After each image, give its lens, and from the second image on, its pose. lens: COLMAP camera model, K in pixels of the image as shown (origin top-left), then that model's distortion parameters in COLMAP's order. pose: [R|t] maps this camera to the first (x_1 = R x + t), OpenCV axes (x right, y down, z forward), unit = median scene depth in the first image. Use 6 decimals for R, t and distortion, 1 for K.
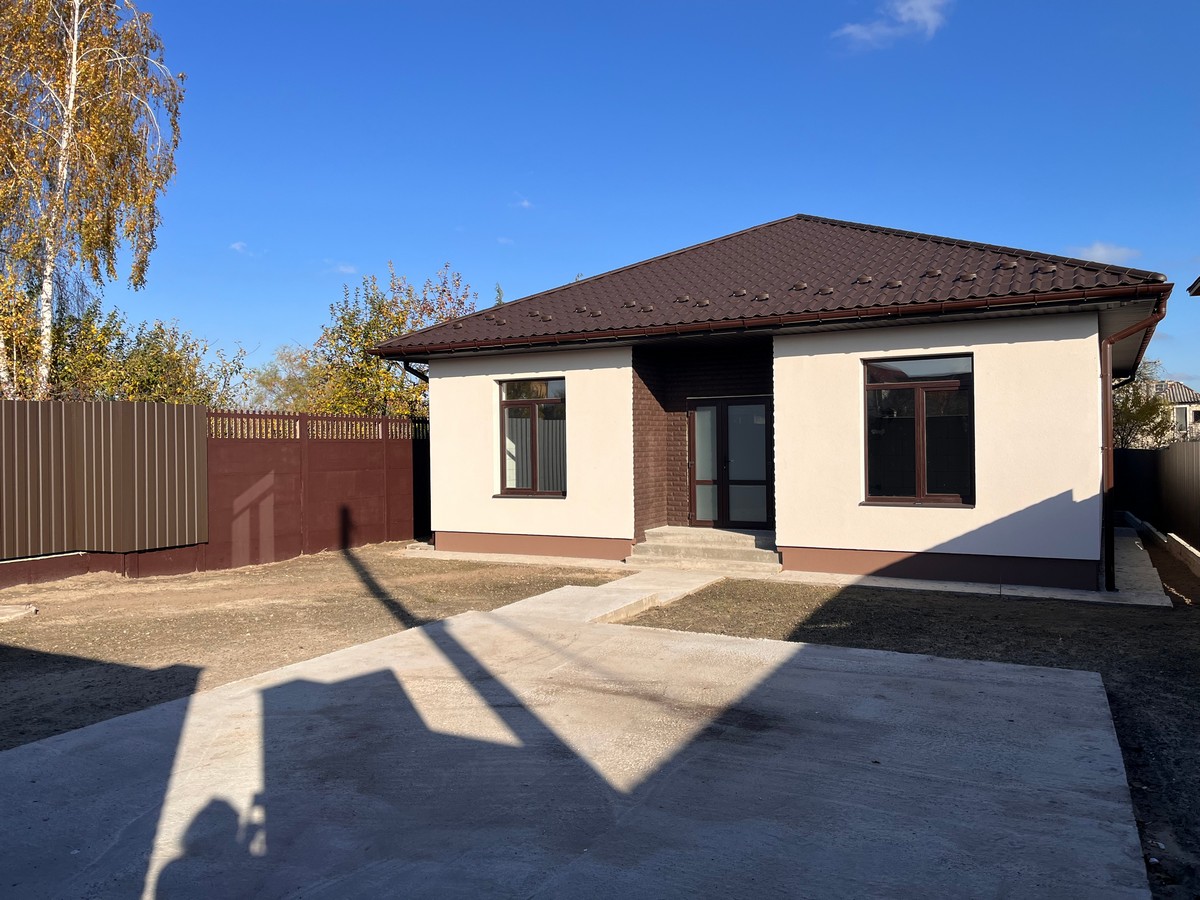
lens RADIAL K [[905.3, 0, 599.1], [0, 905.3, 451.9], [0, 0, 1]] dist [0.078964, -0.107070]
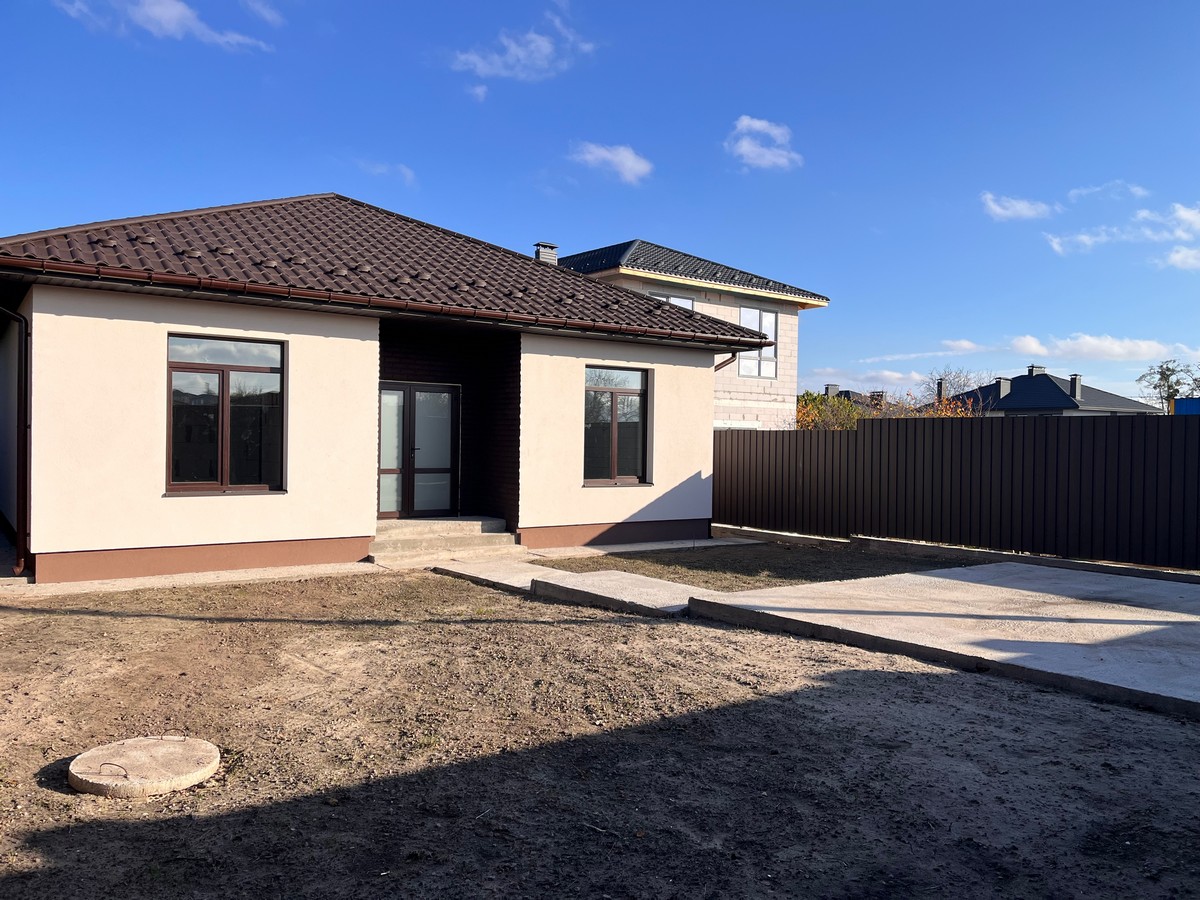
lens RADIAL K [[905.3, 0, 599.1], [0, 905.3, 451.9], [0, 0, 1]] dist [0.078964, -0.107070]
pose [[0.433585, 0.007831, 0.901078, -0.688802], [-0.015698, 0.999876, -0.001136, 0.012259], [-0.900976, -0.013653, 0.433655, 0.423918]]
